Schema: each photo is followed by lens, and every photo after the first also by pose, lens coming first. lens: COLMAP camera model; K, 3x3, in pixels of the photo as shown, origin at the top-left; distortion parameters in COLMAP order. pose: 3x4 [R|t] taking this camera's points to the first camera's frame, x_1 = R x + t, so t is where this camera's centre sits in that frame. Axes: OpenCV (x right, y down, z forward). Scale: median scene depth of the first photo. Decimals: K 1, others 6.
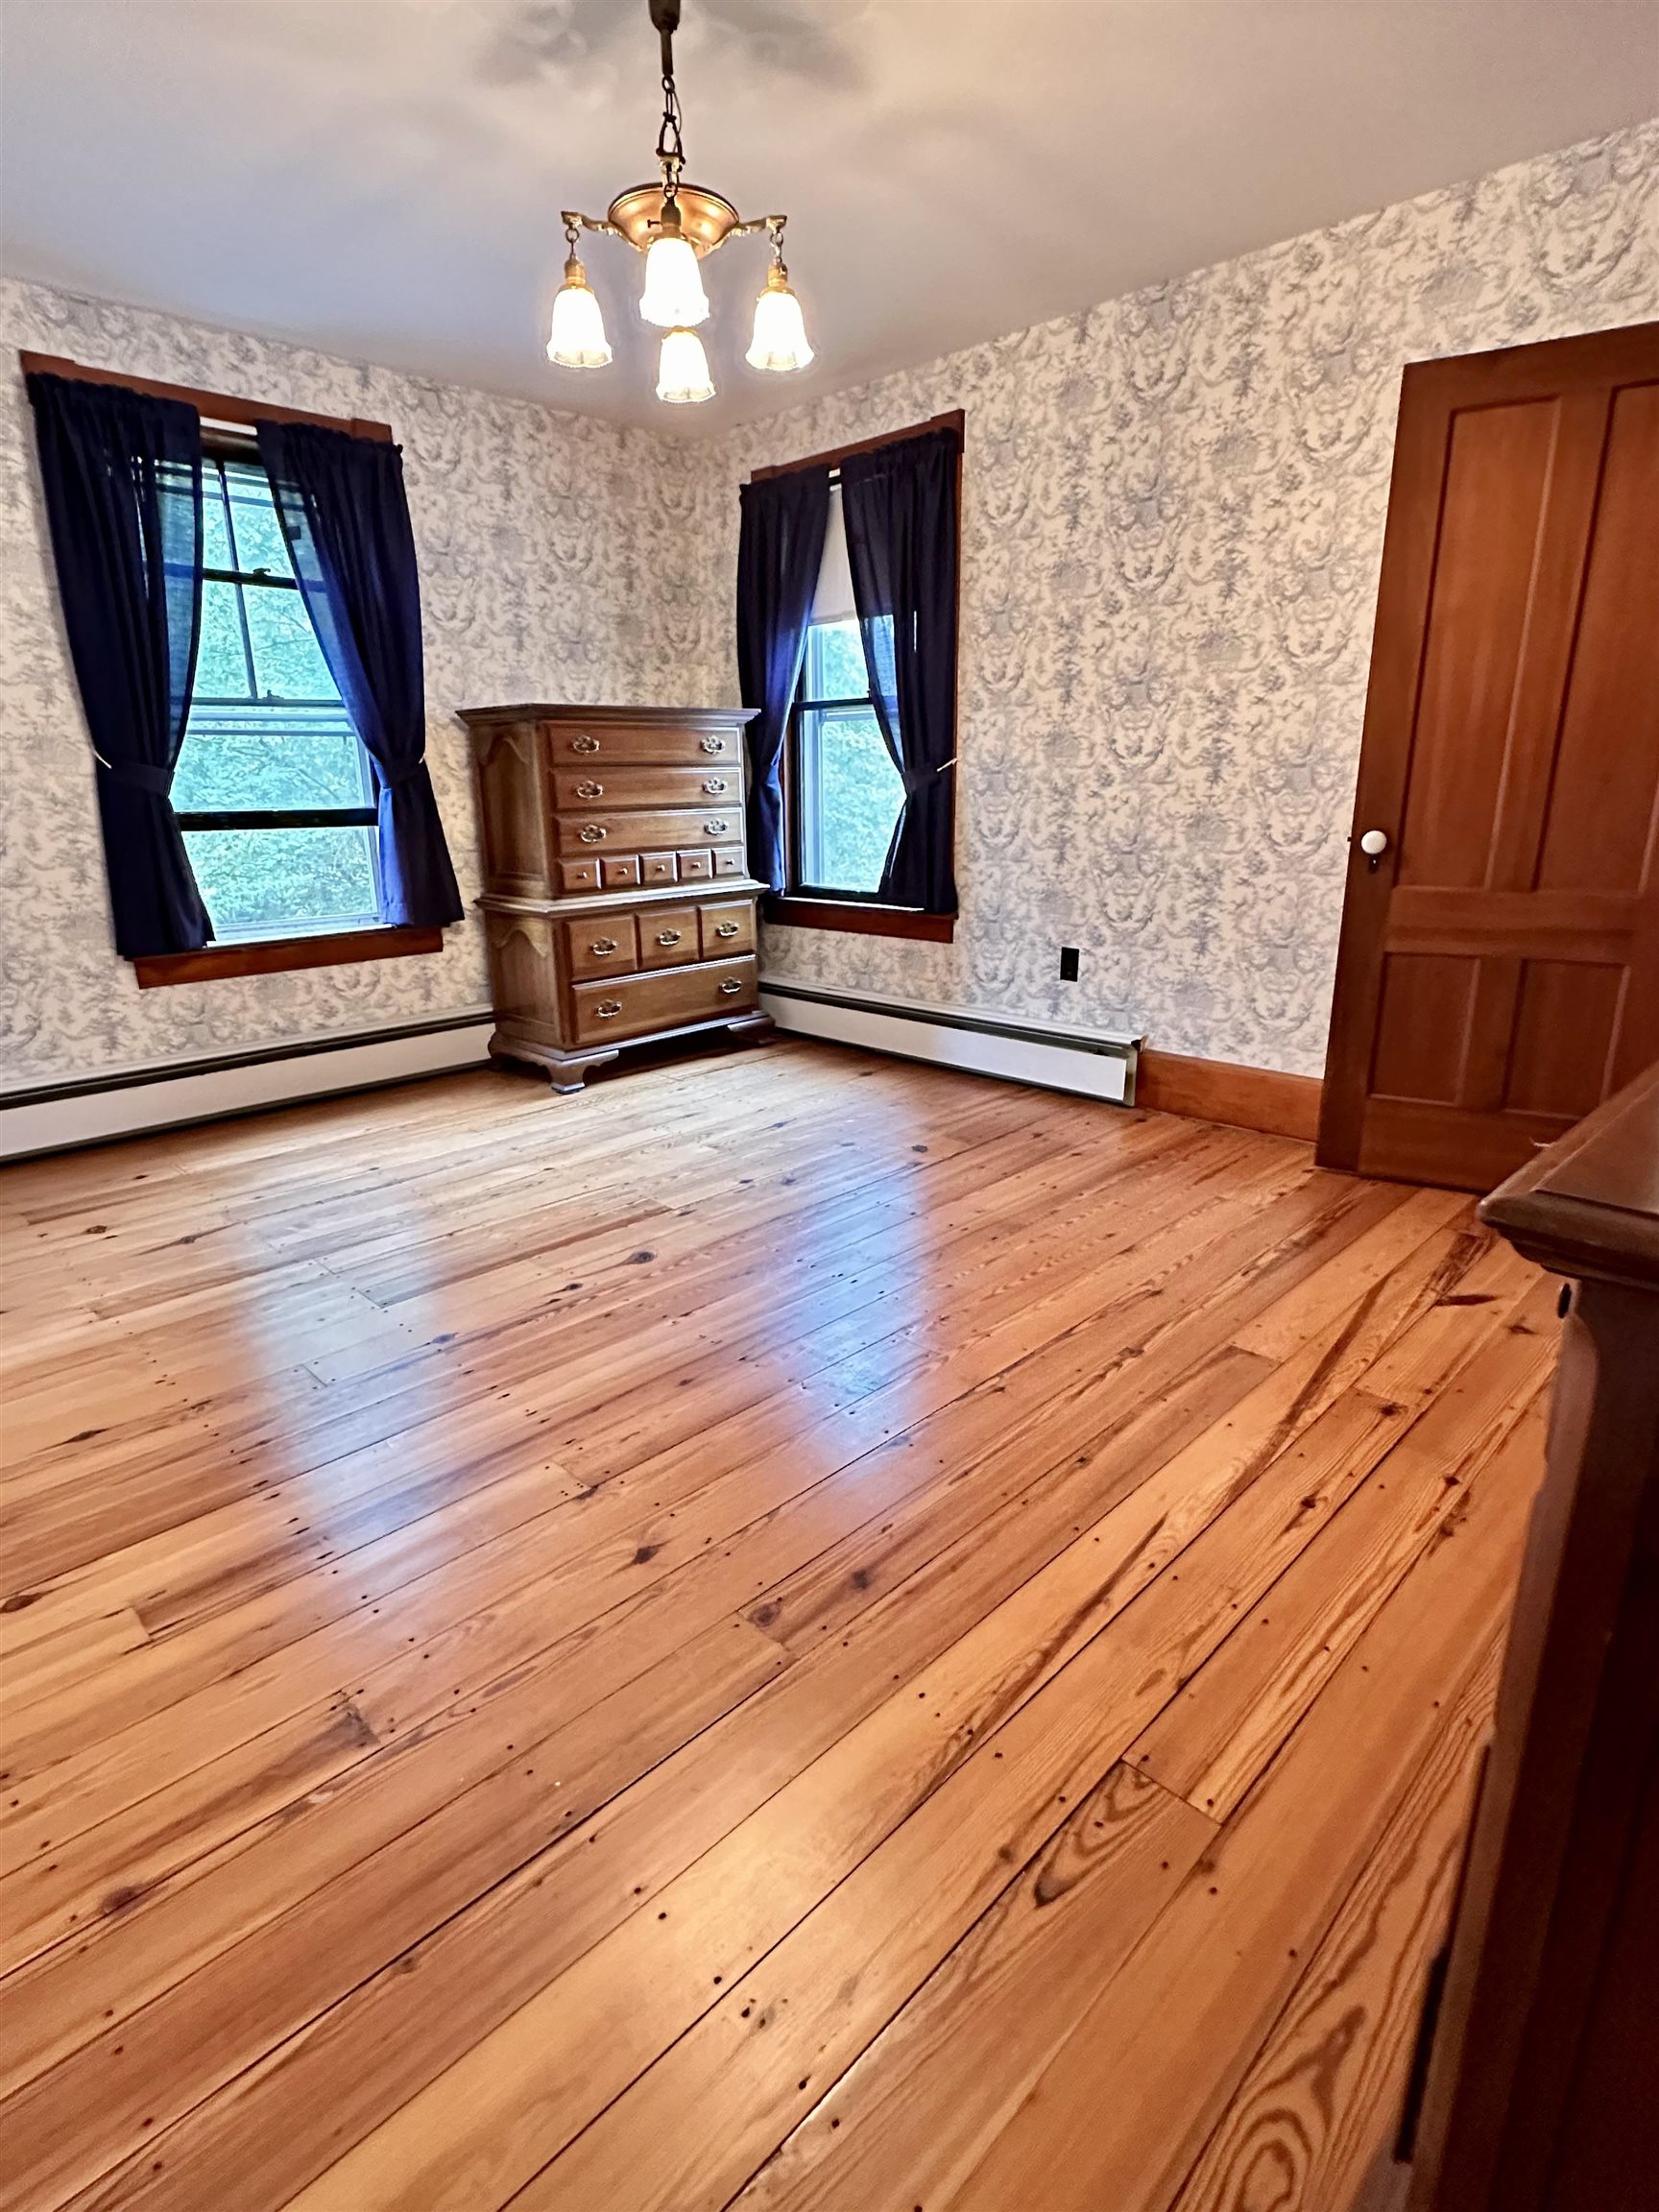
lens RADIAL K [[1132.7, 0, 829.5], [0, 1132.7, 1106.0], [0, 0, 1]] dist [0.000625, 0.001709]
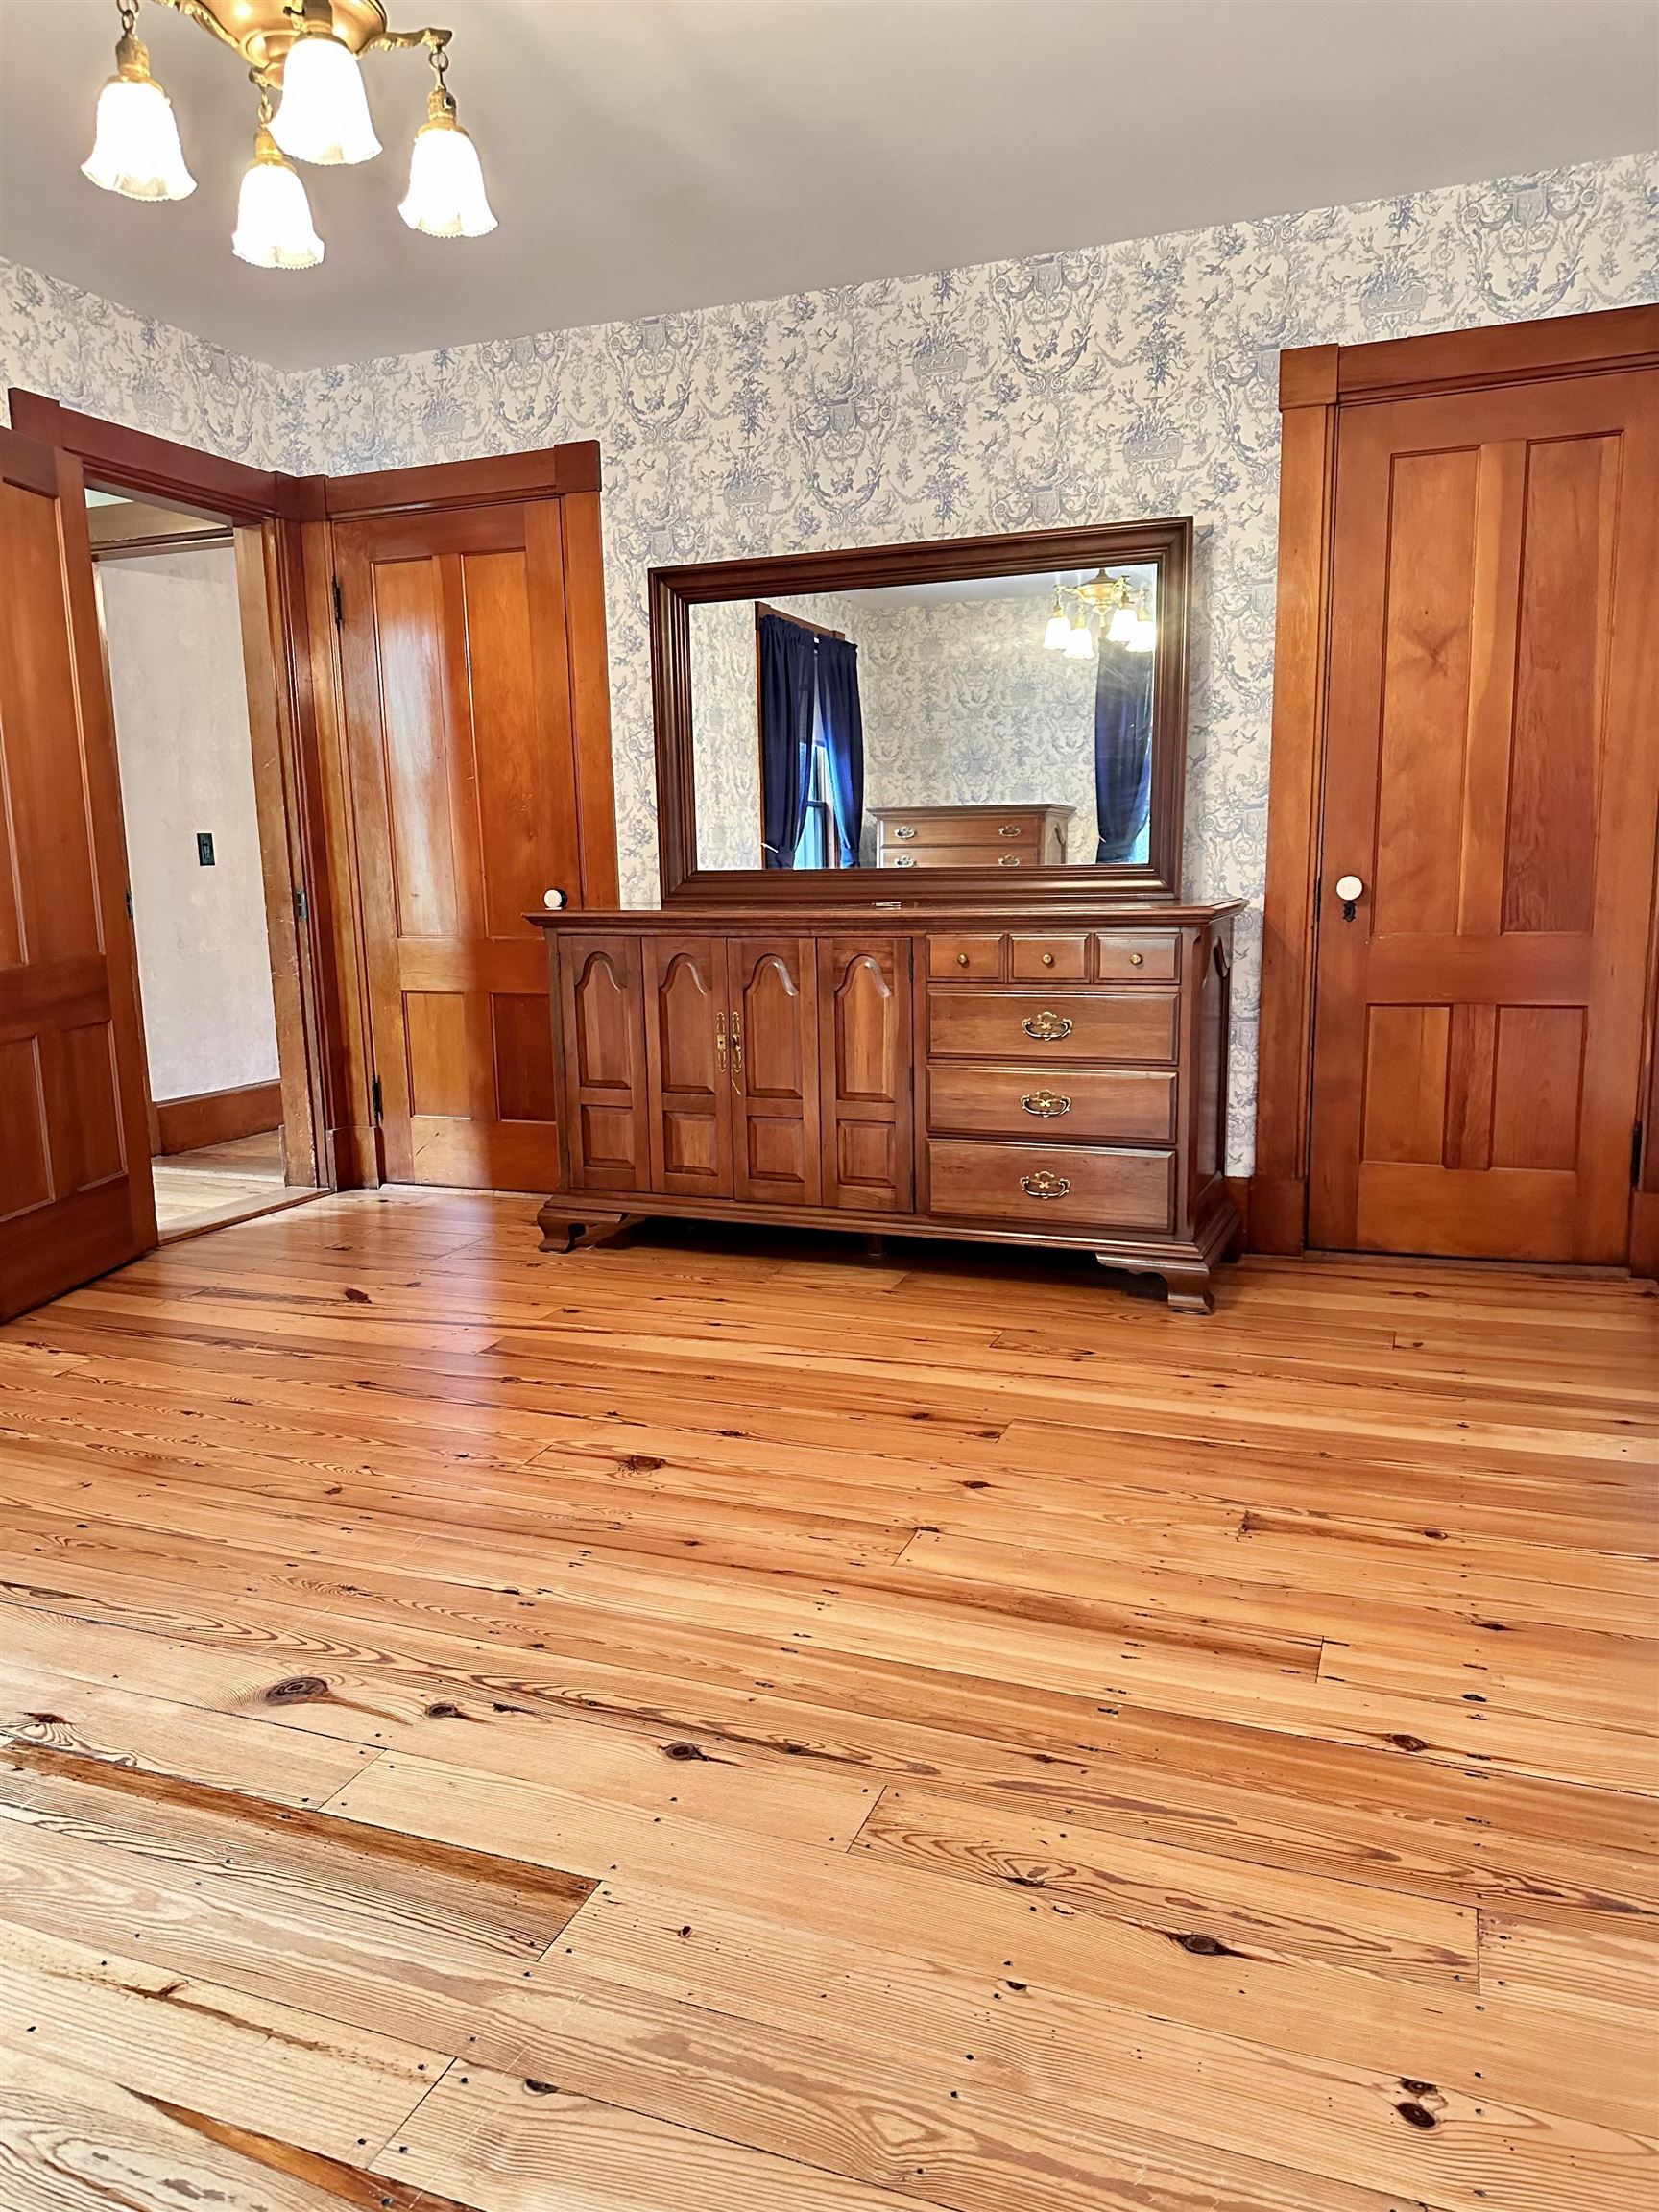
lens RADIAL K [[1540.4, 0, 829.5], [0, 1540.4, 1106.0], [0, 0, 1]] dist [0.122770, -0.173579]
pose [[-0.398483, -0.128012, 0.908198, -1.285241], [0.280806, 0.925633, 0.253677, -0.336863], [-0.873132, 0.356113, -0.332903, 1.332199]]
